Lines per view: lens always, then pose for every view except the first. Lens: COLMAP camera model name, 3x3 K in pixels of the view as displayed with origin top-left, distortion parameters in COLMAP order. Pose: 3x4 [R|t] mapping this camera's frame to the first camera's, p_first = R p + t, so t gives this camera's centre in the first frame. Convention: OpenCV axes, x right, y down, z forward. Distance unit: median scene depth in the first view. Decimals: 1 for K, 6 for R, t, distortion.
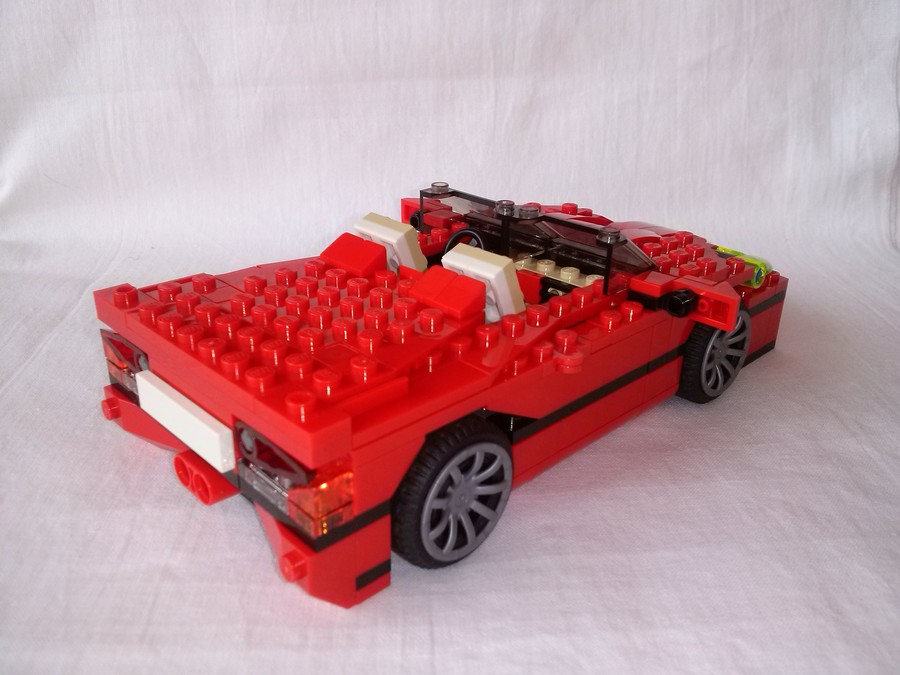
lens RADIAL K [[823.6, 0, 450.0], [0, 823.6, 337.5], [0, 0, 1]] dist [0.013939, -0.187749]
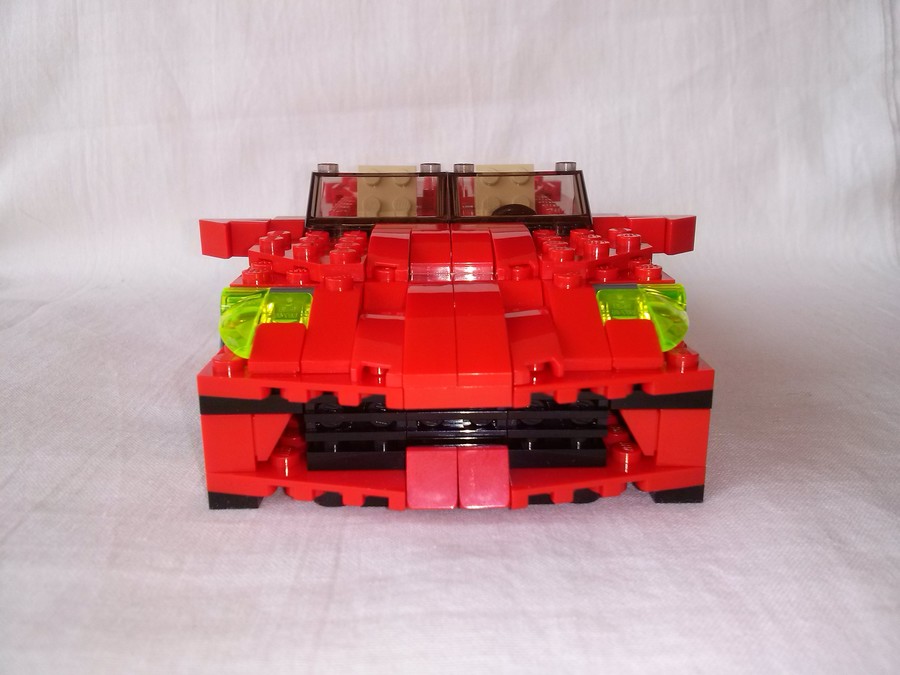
lens RADIAL K [[828.8, 0, 450.0], [0, 828.8, 337.5], [0, 0, 1]] dist [0.010047, -0.191925]
pose [[0.999184, -0.016285, -0.036971, 0.059738], [0.009562, 0.984485, -0.175210, 0.134912], [0.039251, 0.174714, 0.983837, 0.069557]]
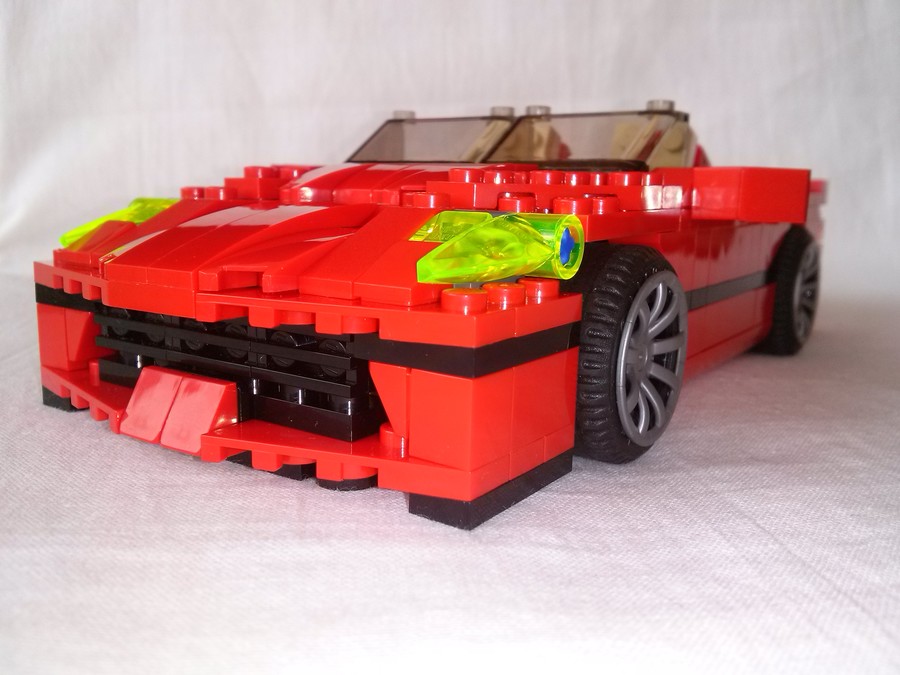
lens RADIAL K [[823.6, 0, 450.0], [0, 823.6, 337.5], [0, 0, 1]] dist [0.013939, -0.187749]
pose [[0.801341, 0.106707, -0.588614, 0.330764], [-0.253706, 0.951710, -0.172864, 0.133020], [0.541744, 0.287858, 0.789716, 0.284204]]
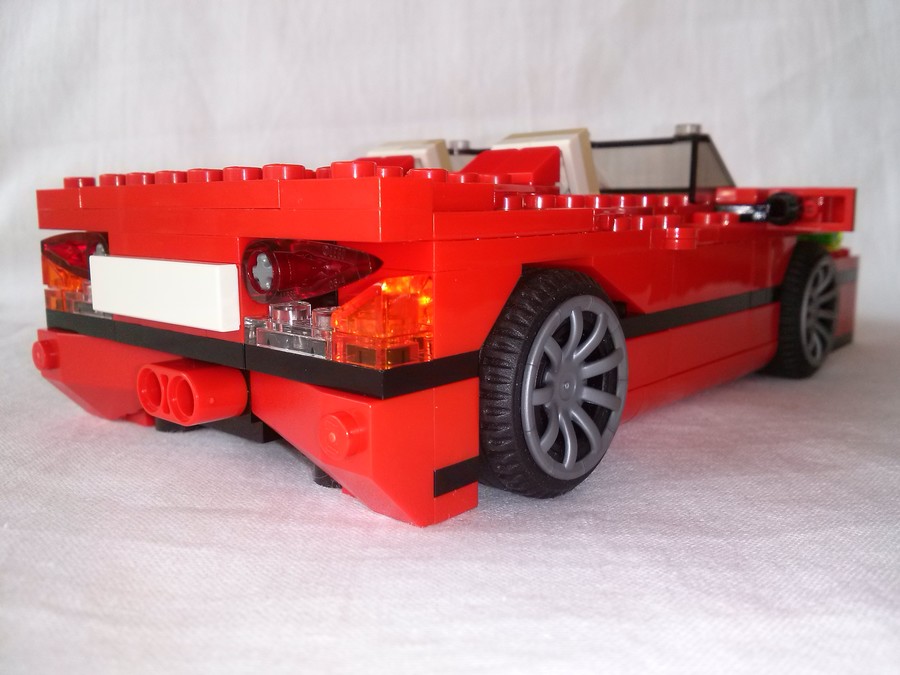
lens RADIAL K [[828.8, 0, 450.0], [0, 828.8, 337.5], [0, 0, 1]] dist [0.010047, -0.191925]
pose [[0.996368, -0.006571, -0.084894, 0.040995], [-0.017620, 0.959525, -0.281071, 0.159640], [0.083305, 0.281547, 0.955925, 0.222619]]
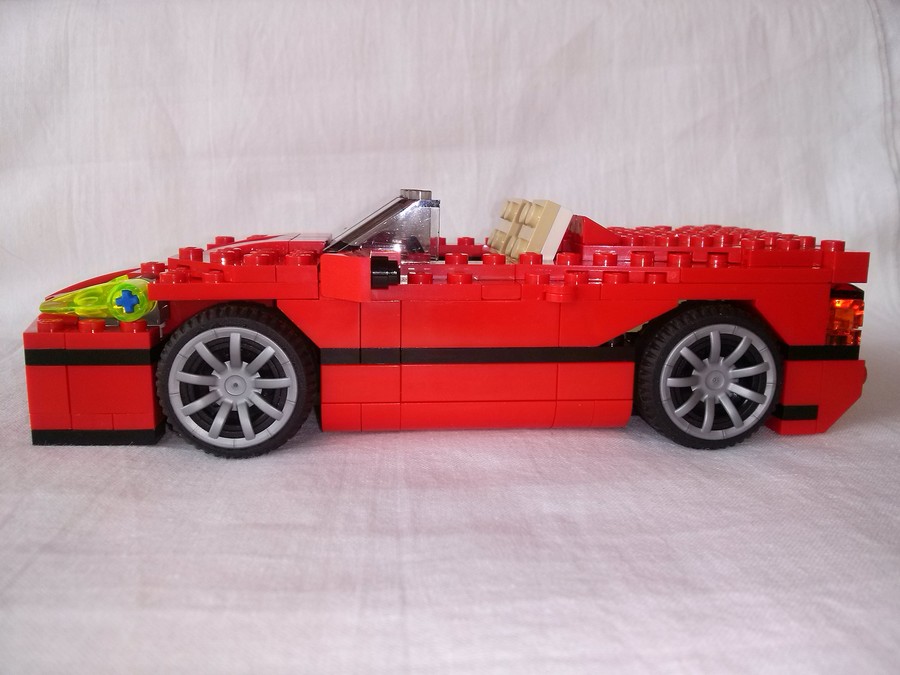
lens RADIAL K [[823.6, 0, 450.0], [0, 823.6, 337.5], [0, 0, 1]] dist [0.013939, -0.187749]
pose [[0.999807, -0.011078, 0.016235, 0.004484], [0.014872, 0.966456, -0.256401, 0.151775], [-0.012850, 0.256593, 0.966434, 0.116905]]
